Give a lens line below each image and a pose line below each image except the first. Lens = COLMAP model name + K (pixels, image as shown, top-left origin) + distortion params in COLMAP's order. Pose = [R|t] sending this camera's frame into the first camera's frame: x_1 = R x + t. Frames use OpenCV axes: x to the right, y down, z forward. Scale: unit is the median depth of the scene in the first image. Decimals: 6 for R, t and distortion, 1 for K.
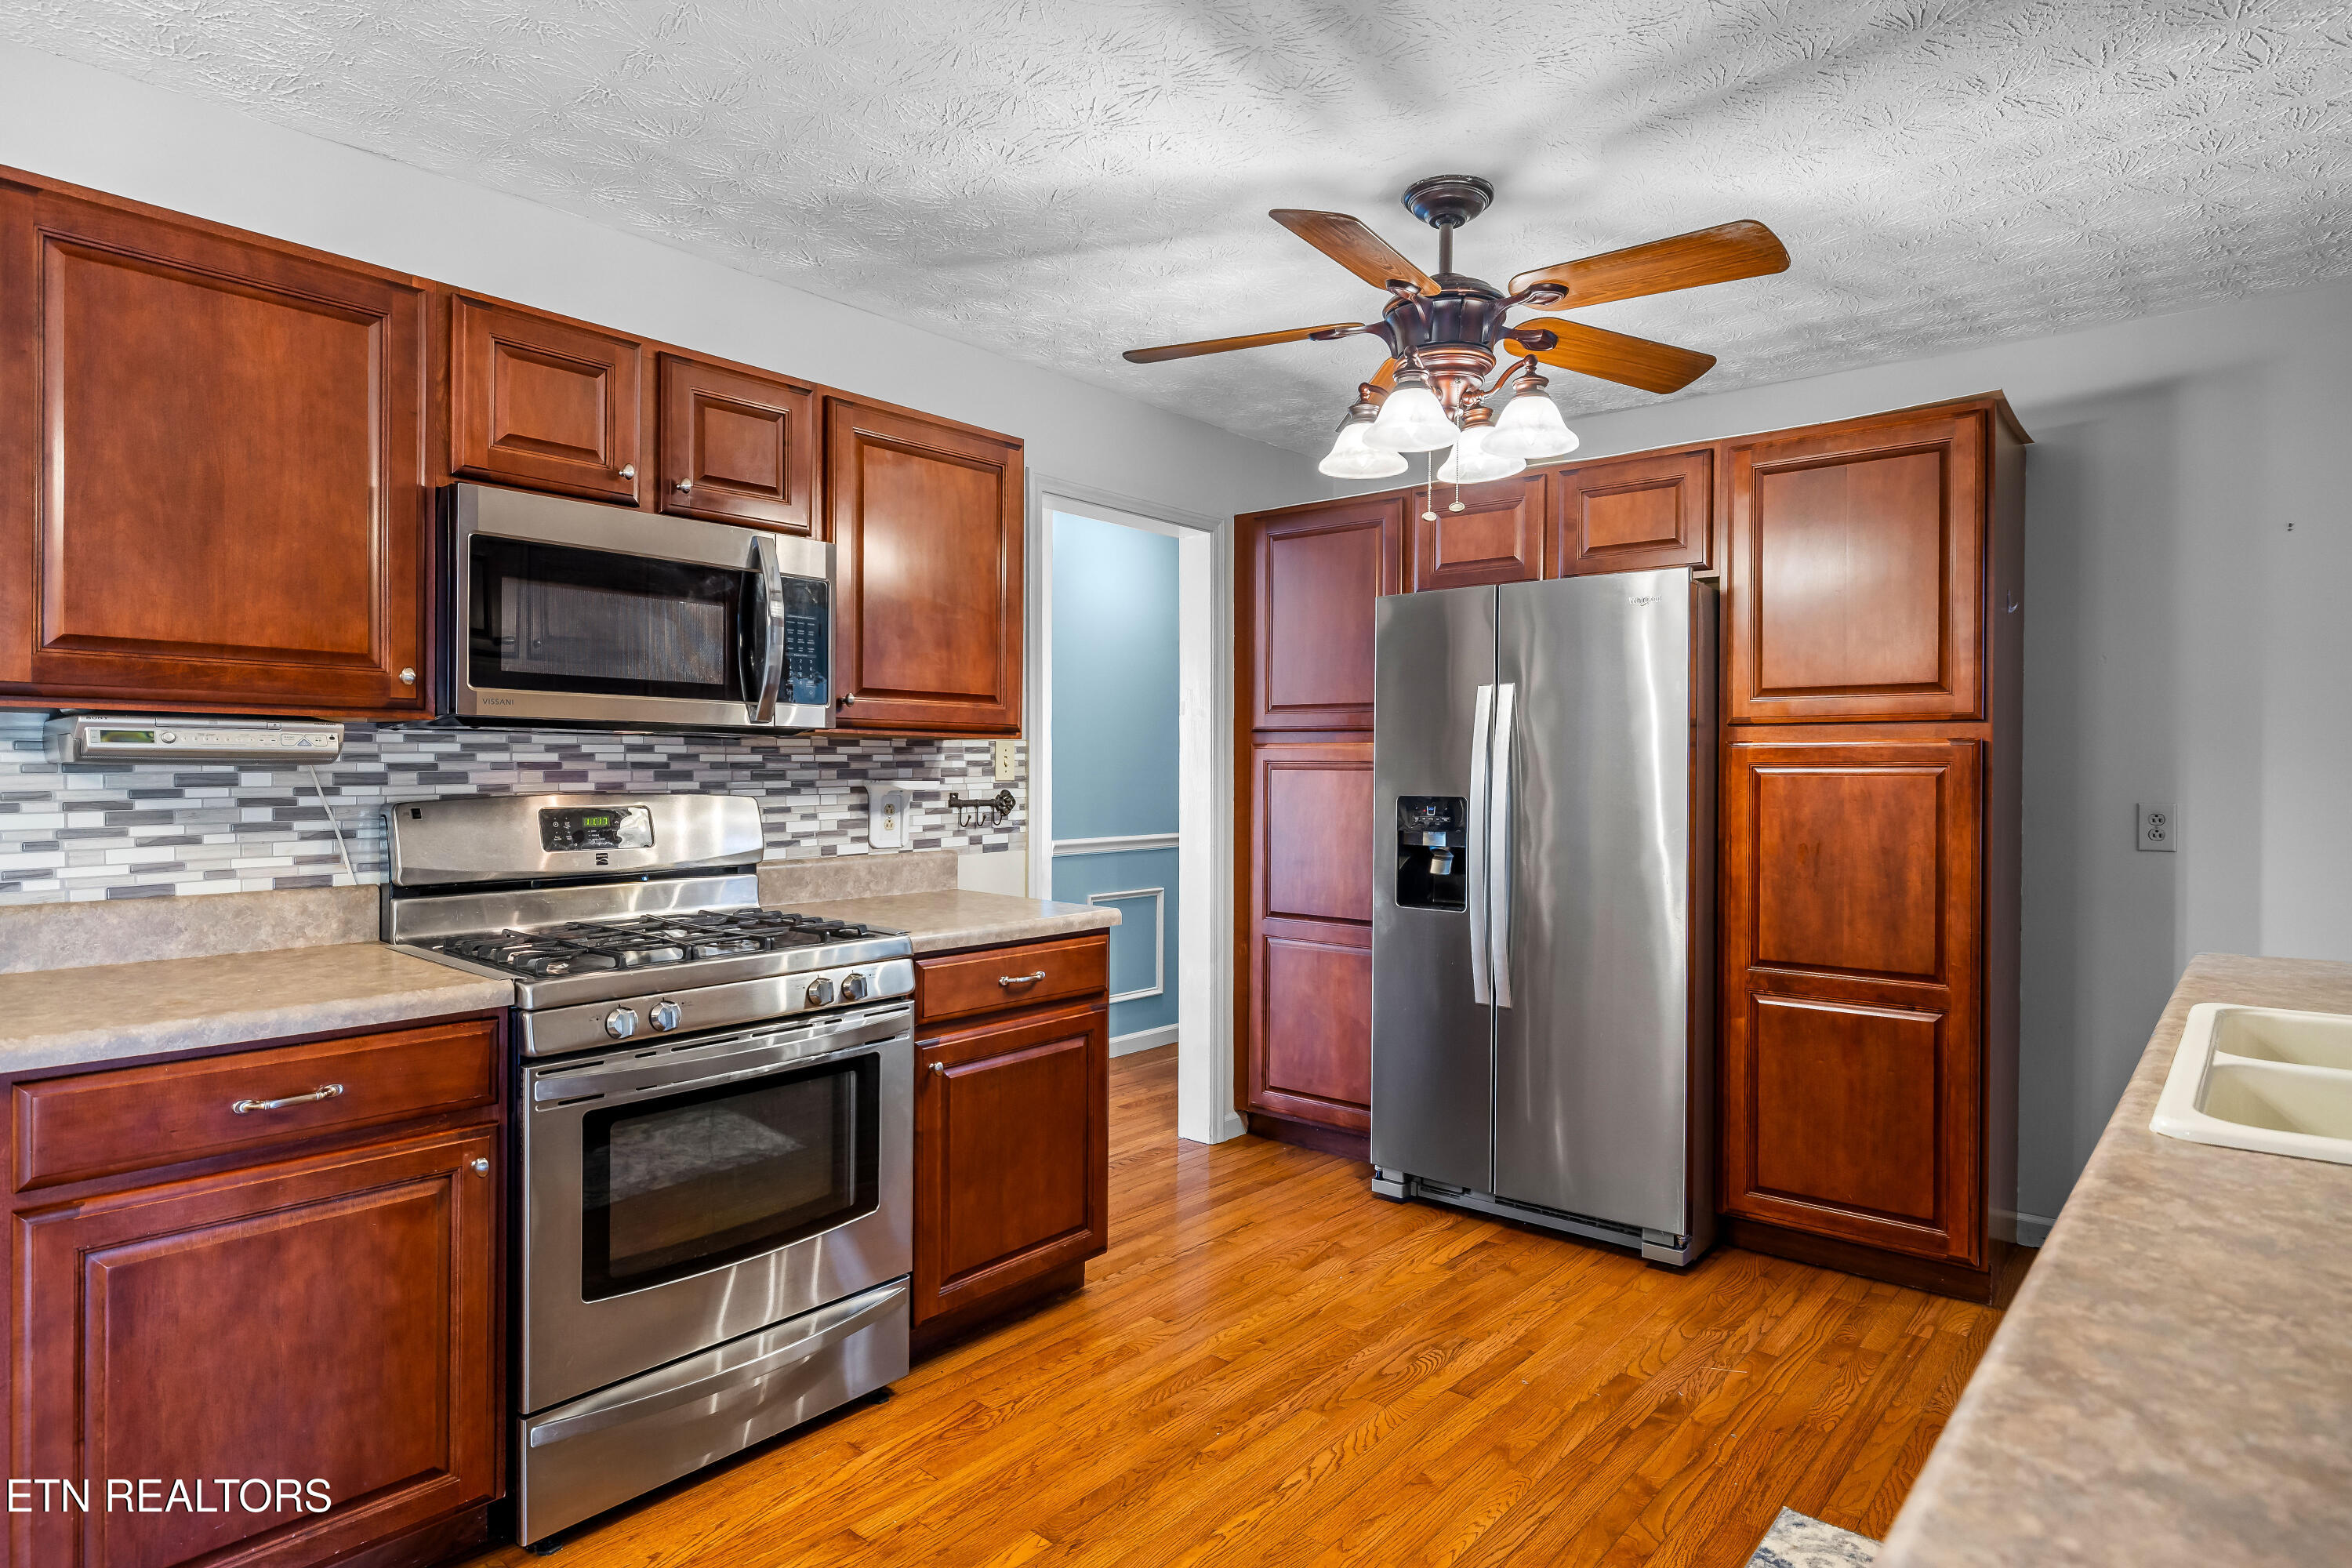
lens RADIAL K [[1273.8, 0, 1173.5], [0, 1273.8, 783.8], [0, 0, 1]] dist [-0.007985, -0.000924]
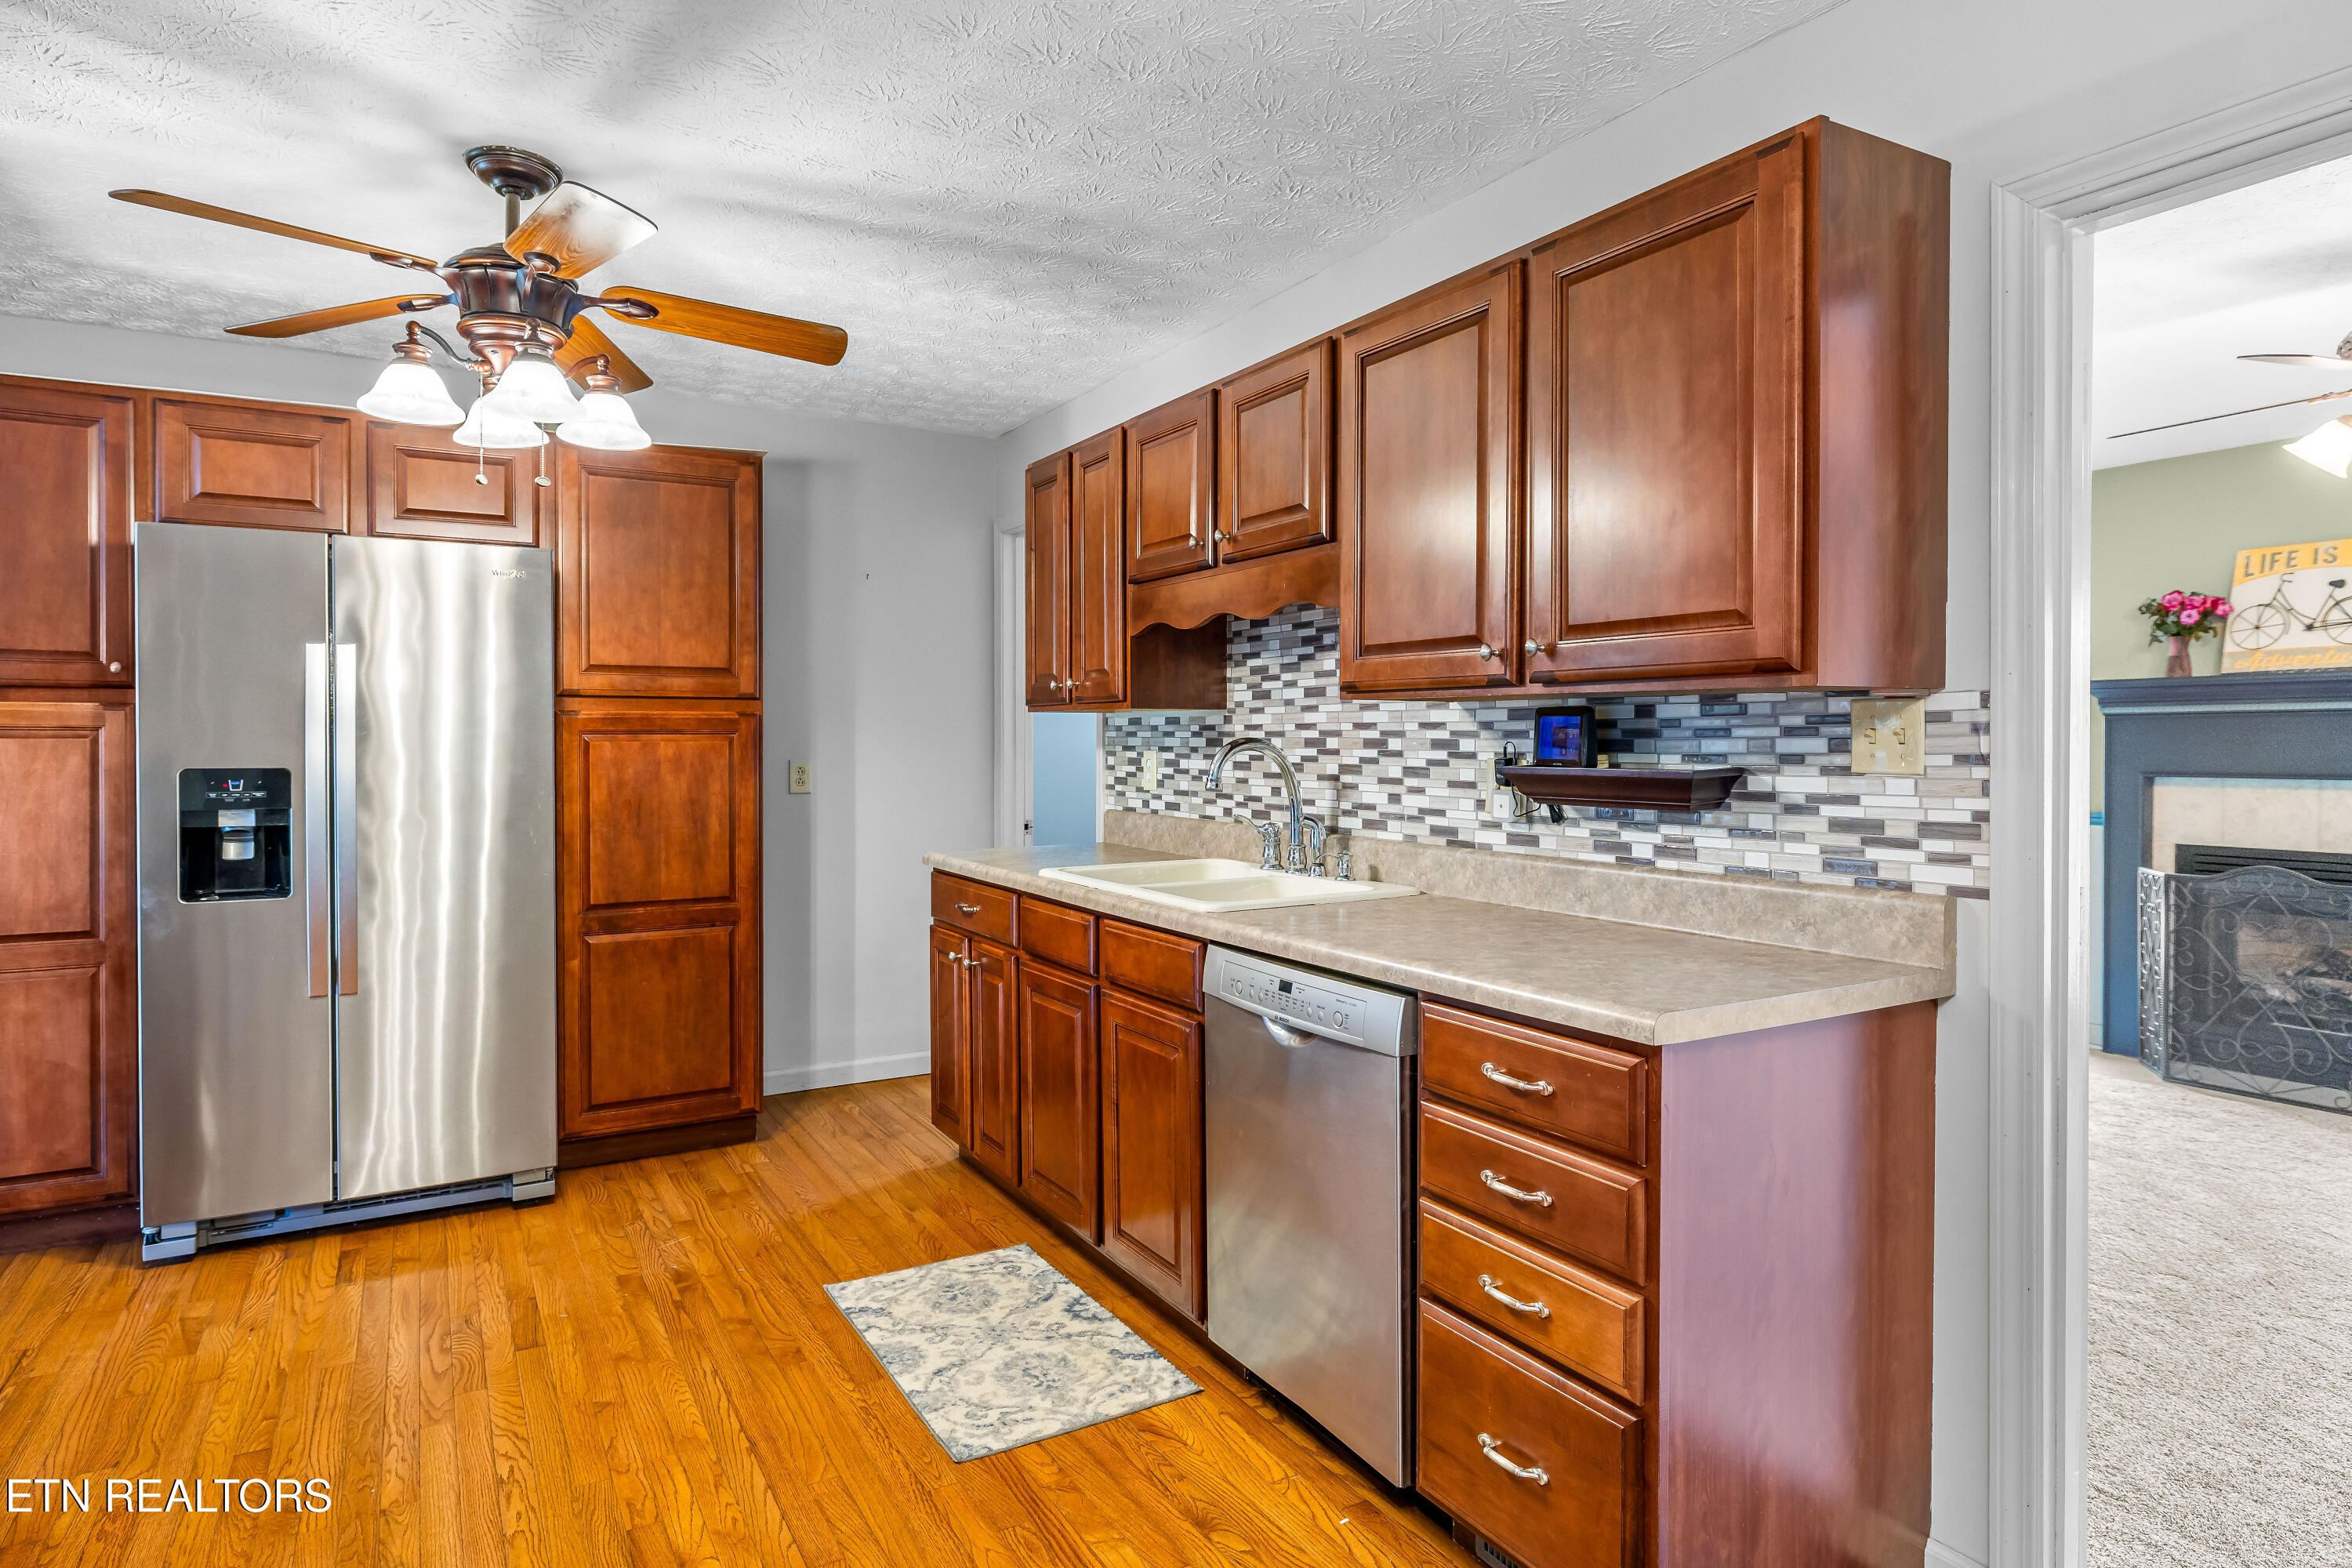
lens RADIAL K [[1309.4, 0, 1170.8], [0, 1309.4, 770.5], [0, 0, 1]] dist [-0.001414, -0.000430]
pose [[0.327689, -0.026343, 0.944418, -0.497425], [0.012413, 0.999645, 0.023576, -0.002042], [-0.944704, 0.003998, 0.327899, 0.140938]]
